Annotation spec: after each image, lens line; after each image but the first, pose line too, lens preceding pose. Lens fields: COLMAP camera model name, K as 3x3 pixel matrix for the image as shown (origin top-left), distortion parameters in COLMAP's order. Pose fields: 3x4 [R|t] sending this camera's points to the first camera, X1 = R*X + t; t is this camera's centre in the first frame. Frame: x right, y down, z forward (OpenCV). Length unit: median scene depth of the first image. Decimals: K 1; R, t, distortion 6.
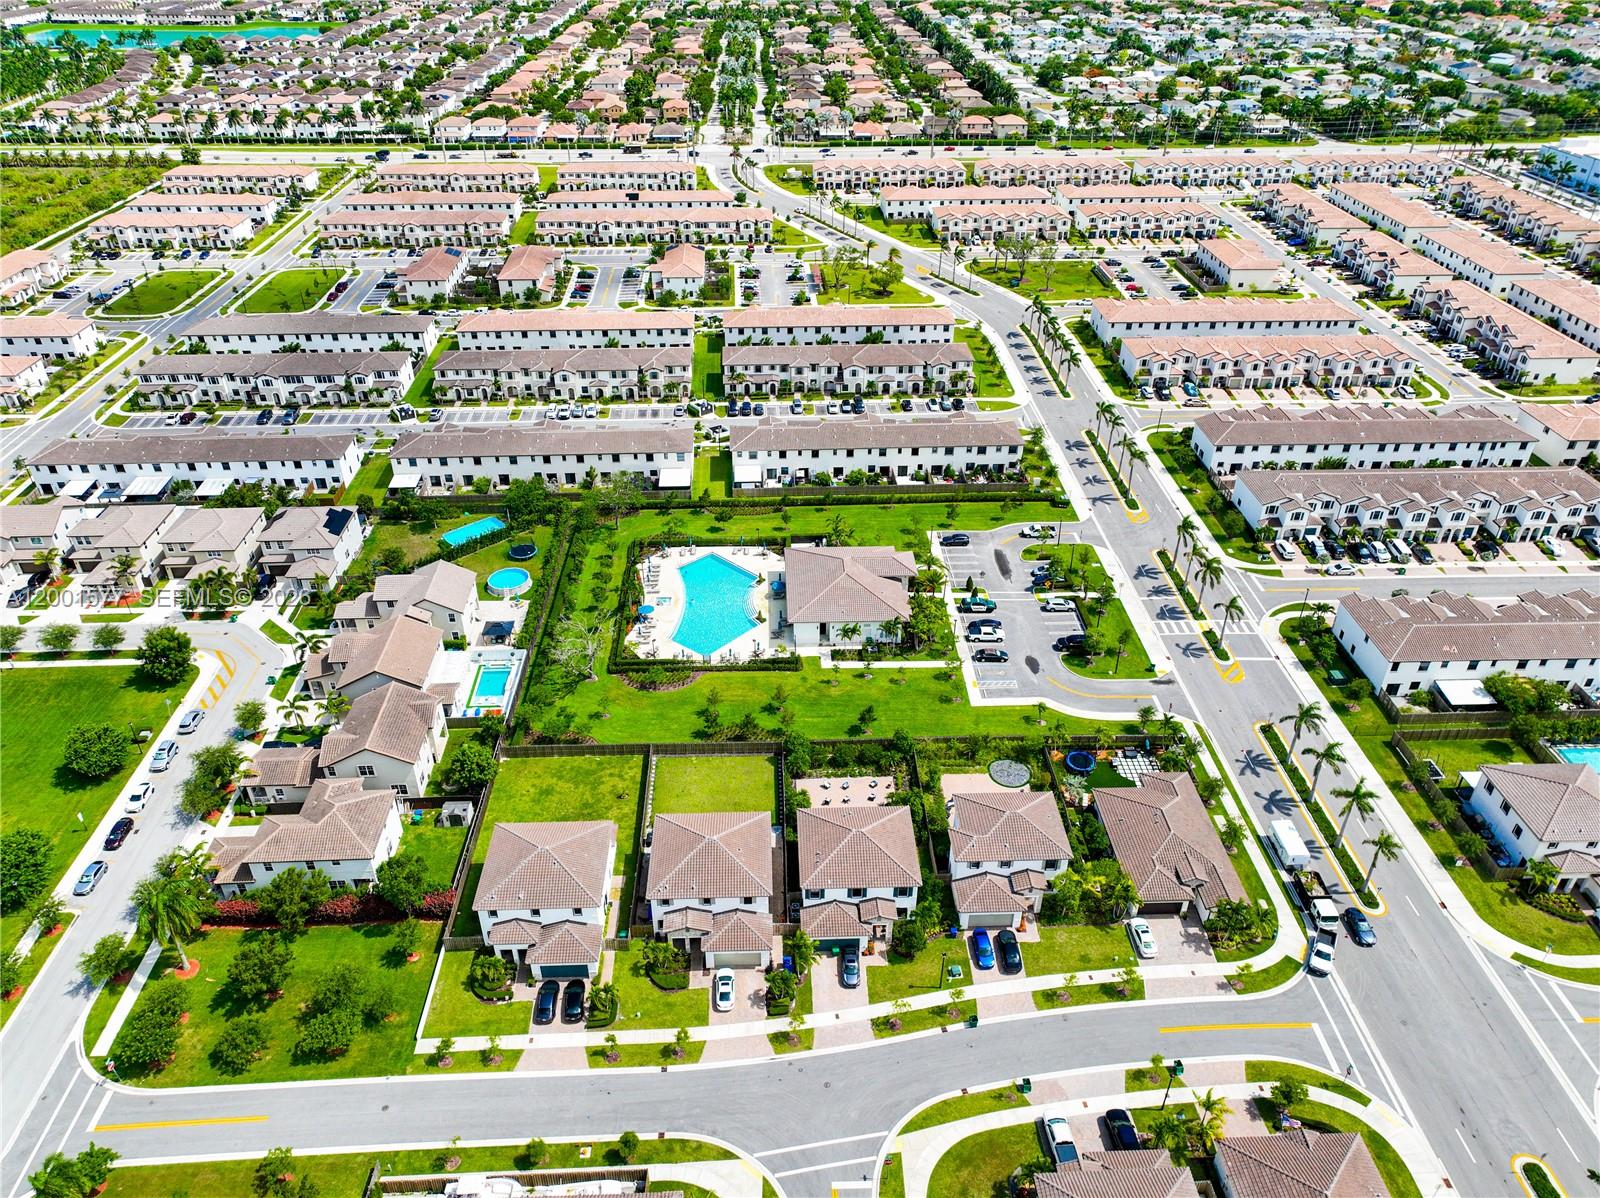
lens RADIAL K [[1129.0, 0, 800.0], [0, 1129.0, 599.0], [0, 0, 1]] dist [0.006076, 0.001284]
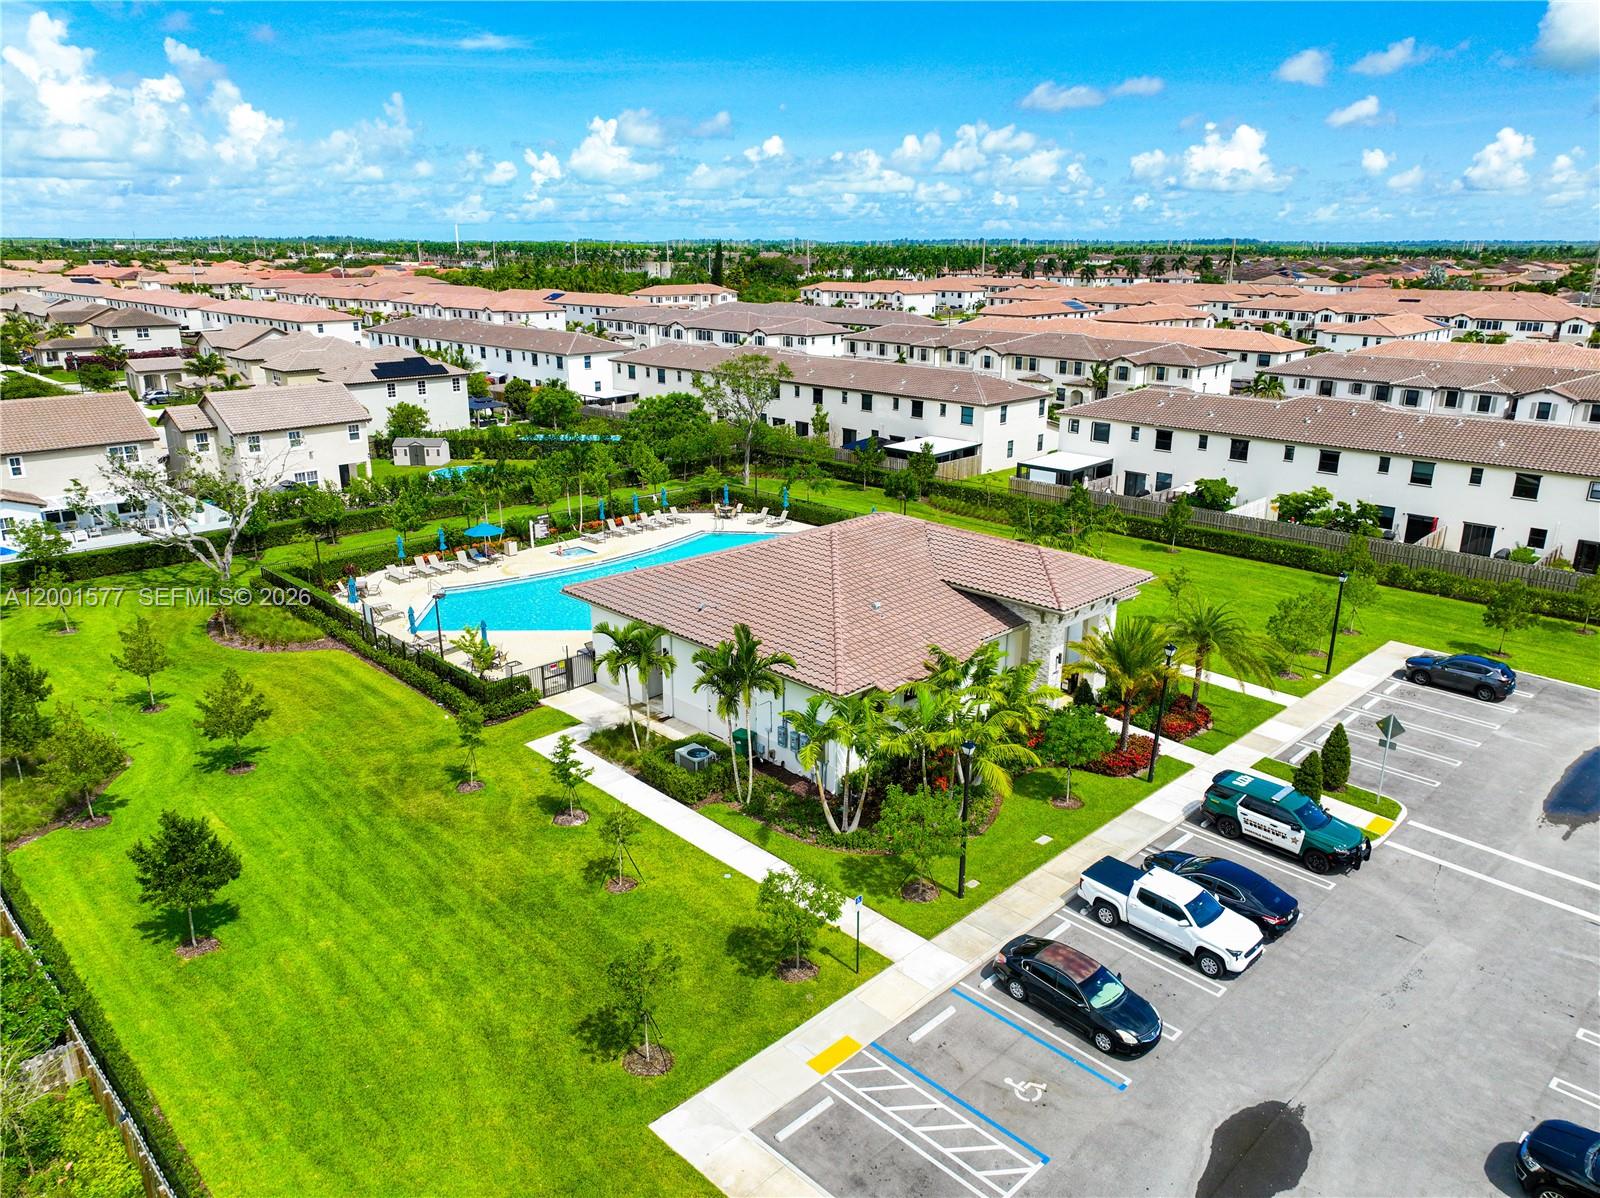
lens RADIAL K [[1097.0, 0, 801.1], [0, 1097.0, 631.8], [0, 0, 1]] dist [0.009180, 0.000218]
pose [[0.676709, 0.241833, -0.695401, 0.230200], [-0.393897, 0.916892, -0.064450, 0.022364], [0.622021, 0.317530, 0.715726, 0.745845]]
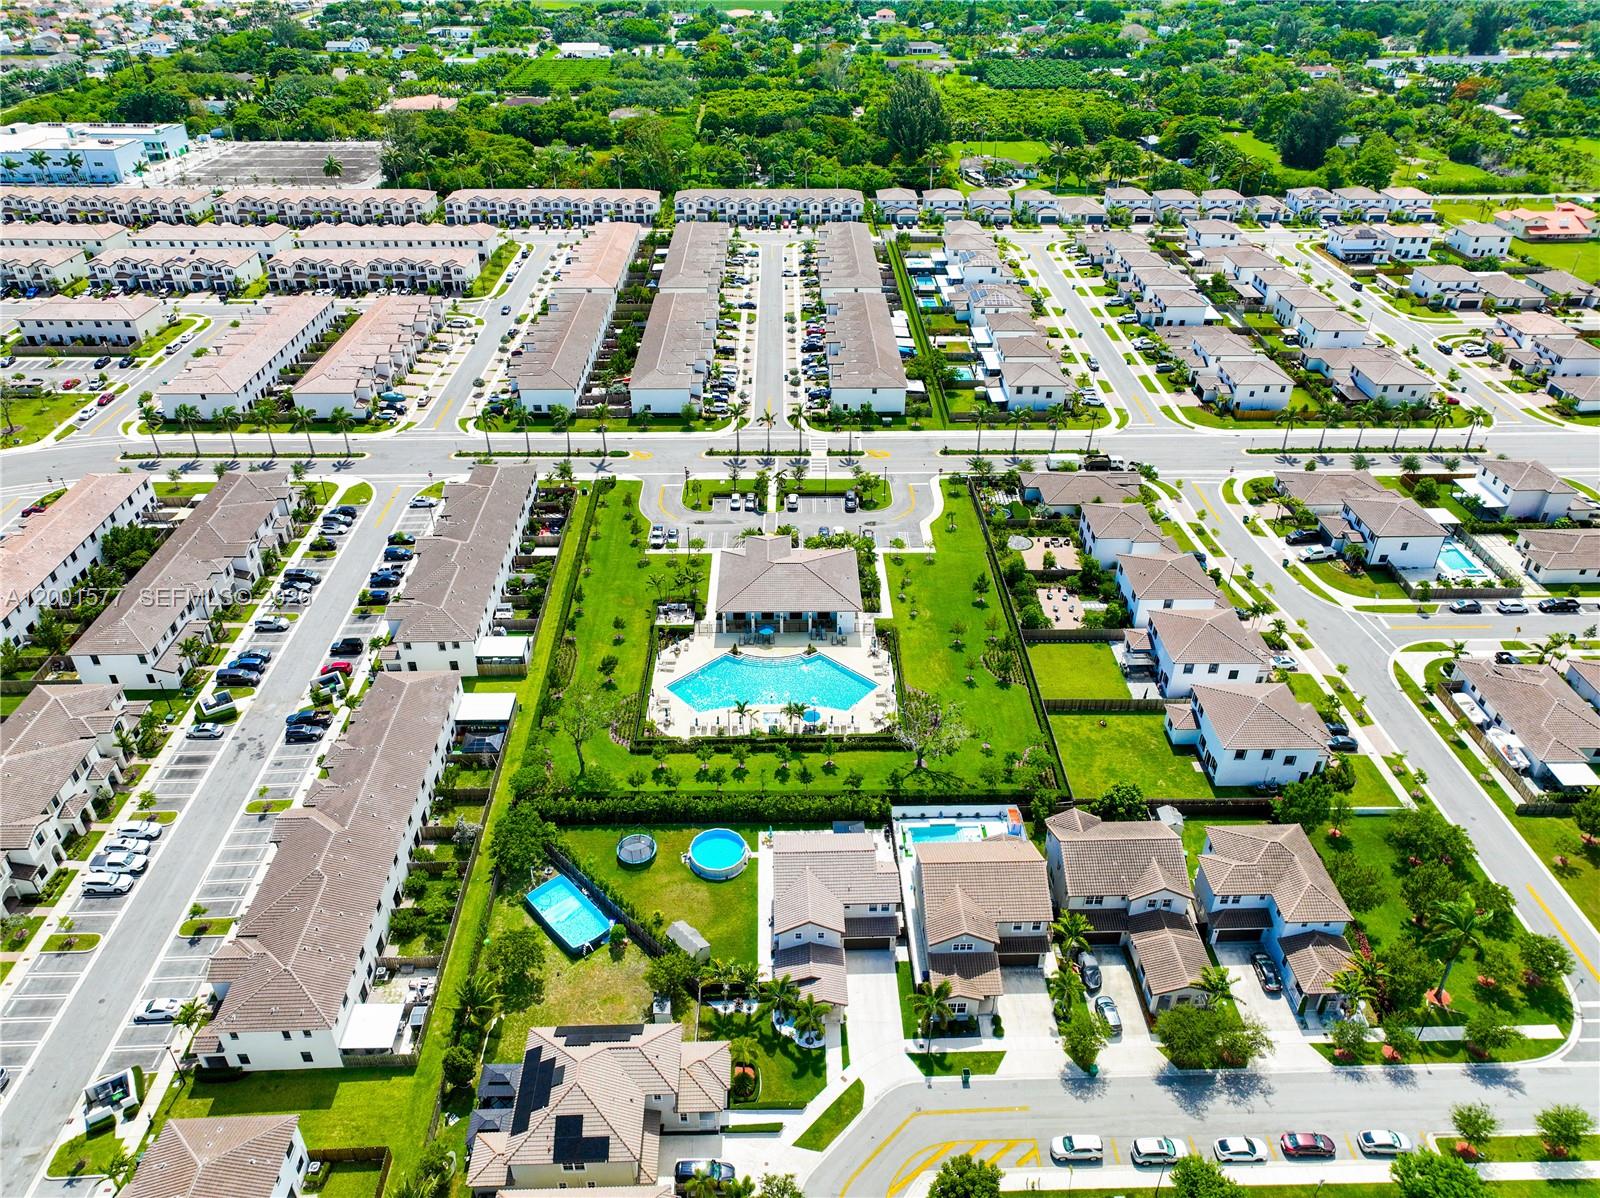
lens RADIAL K [[1129.0, 0, 800.0], [0, 1129.0, 599.0], [0, 0, 1]] dist [0.006076, 0.001284]
pose [[0.014244, -0.543010, 0.839605, -0.779438], [0.537467, 0.712227, 0.451511, -0.431375], [-0.843164, 0.444829, 0.301995, 0.668608]]
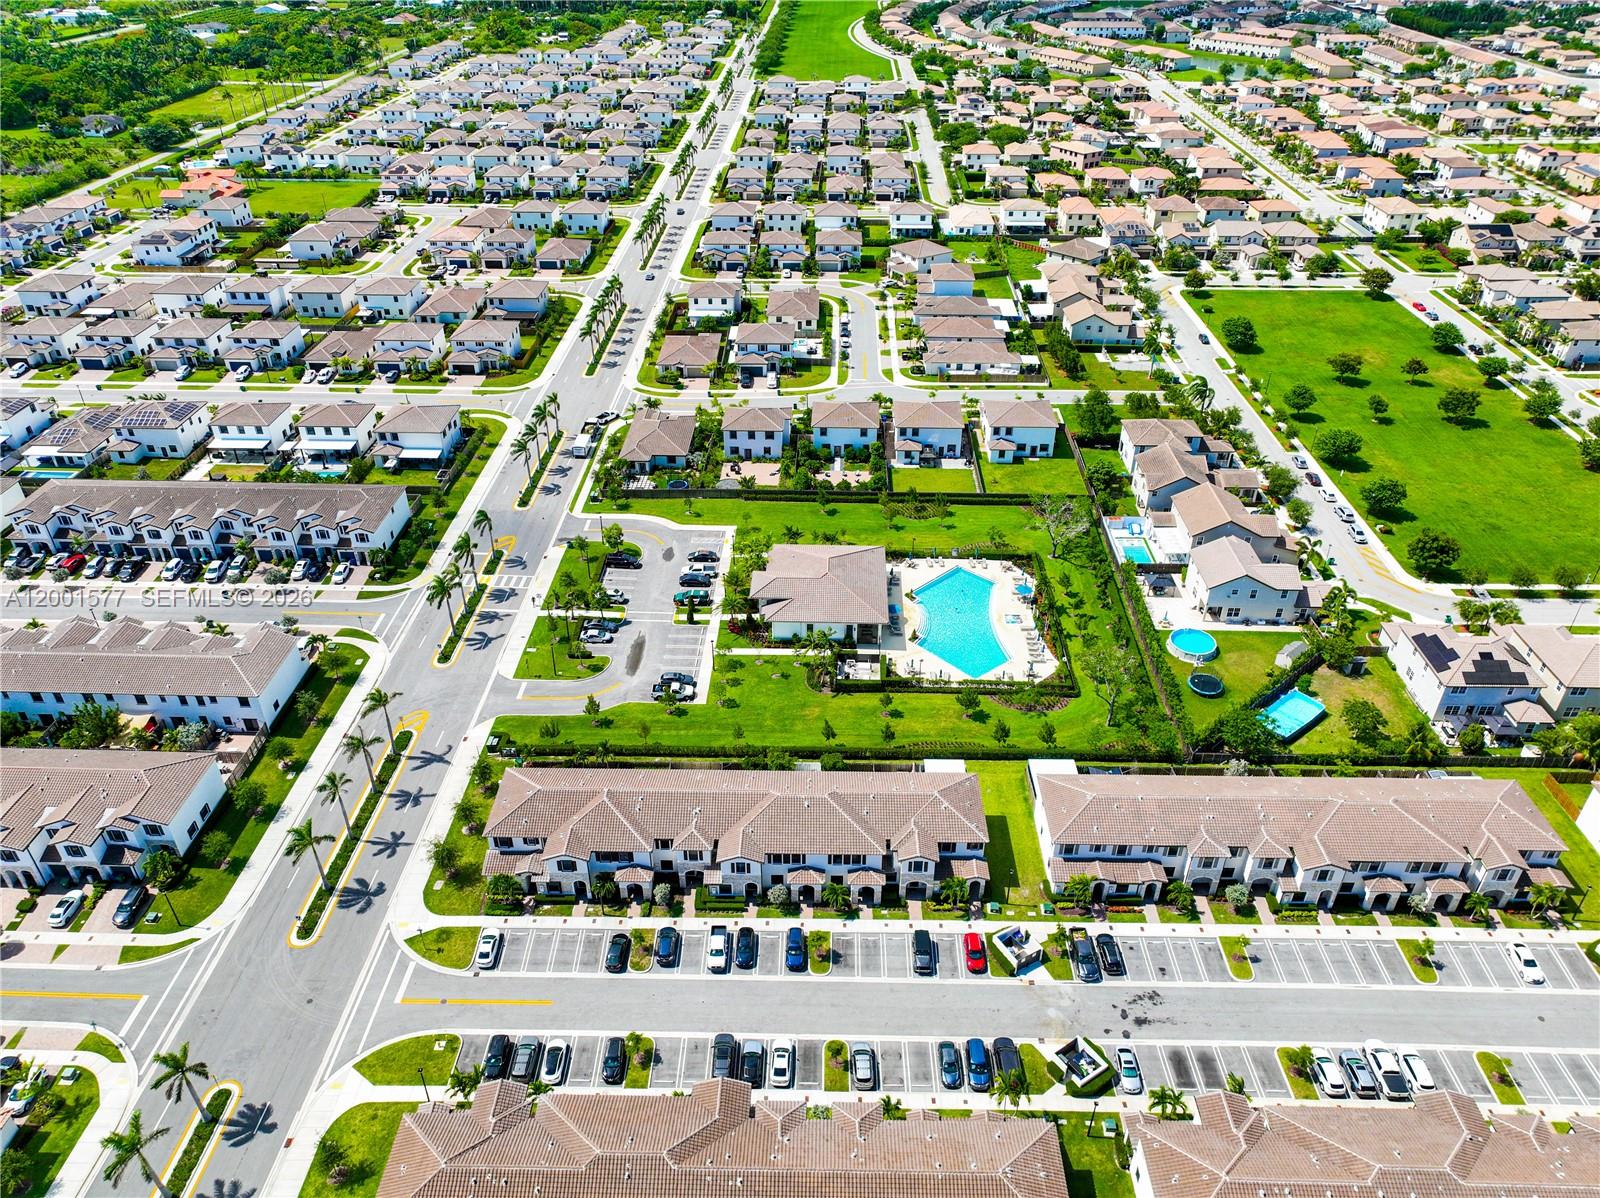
lens RADIAL K [[1097.0, 0, 801.1], [0, 1097.0, 631.8], [0, 0, 1]] dist [0.009180, 0.000218]
pose [[-0.997488, -0.039784, 0.058602, 0.003412], [0.039214, 0.378810, 0.924643, -0.847622], [-0.058985, 0.924619, -0.376299, 1.346736]]
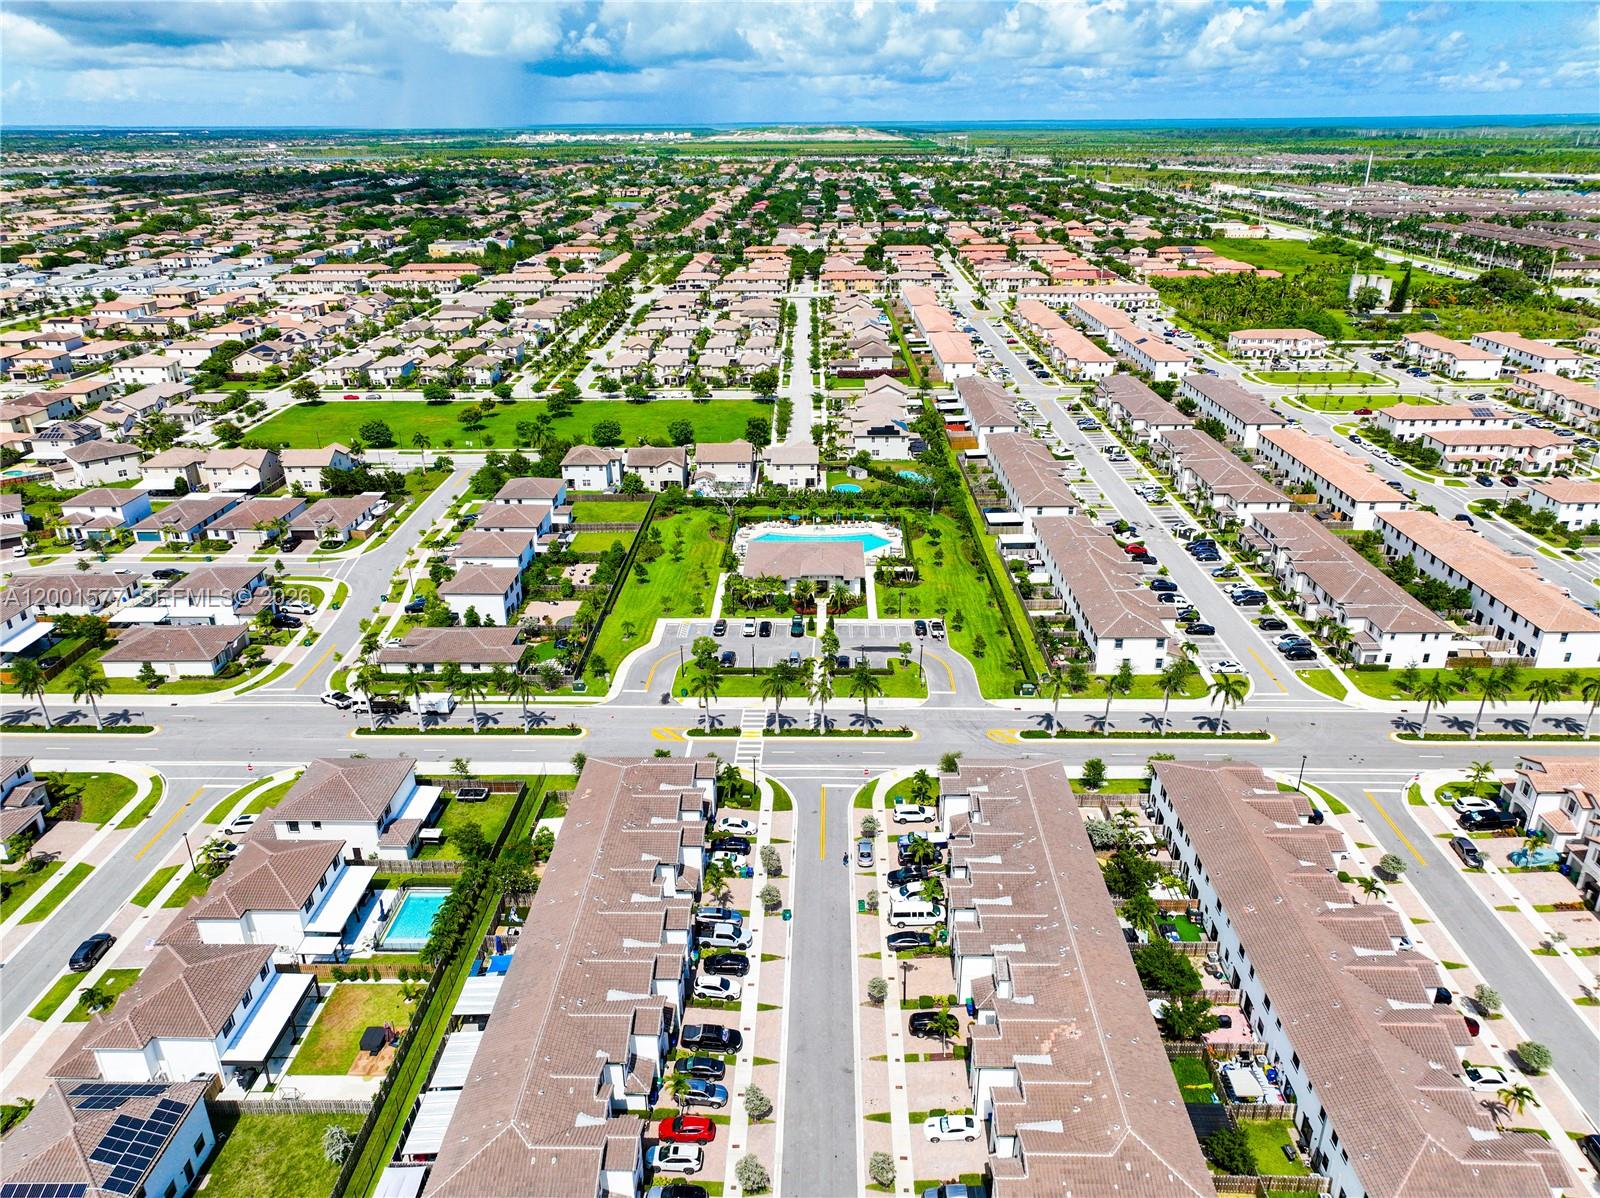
lens RADIAL K [[1115.2, 0, 771.0], [0, 1115.2, 599.1], [0, 0, 1]] dist [0.035735, -0.000659]
pose [[-0.079159, 0.396777, -0.914495, 1.095191], [-0.528248, 0.761286, 0.376028, -0.391938], [0.845392, 0.512846, 0.149334, 0.783927]]
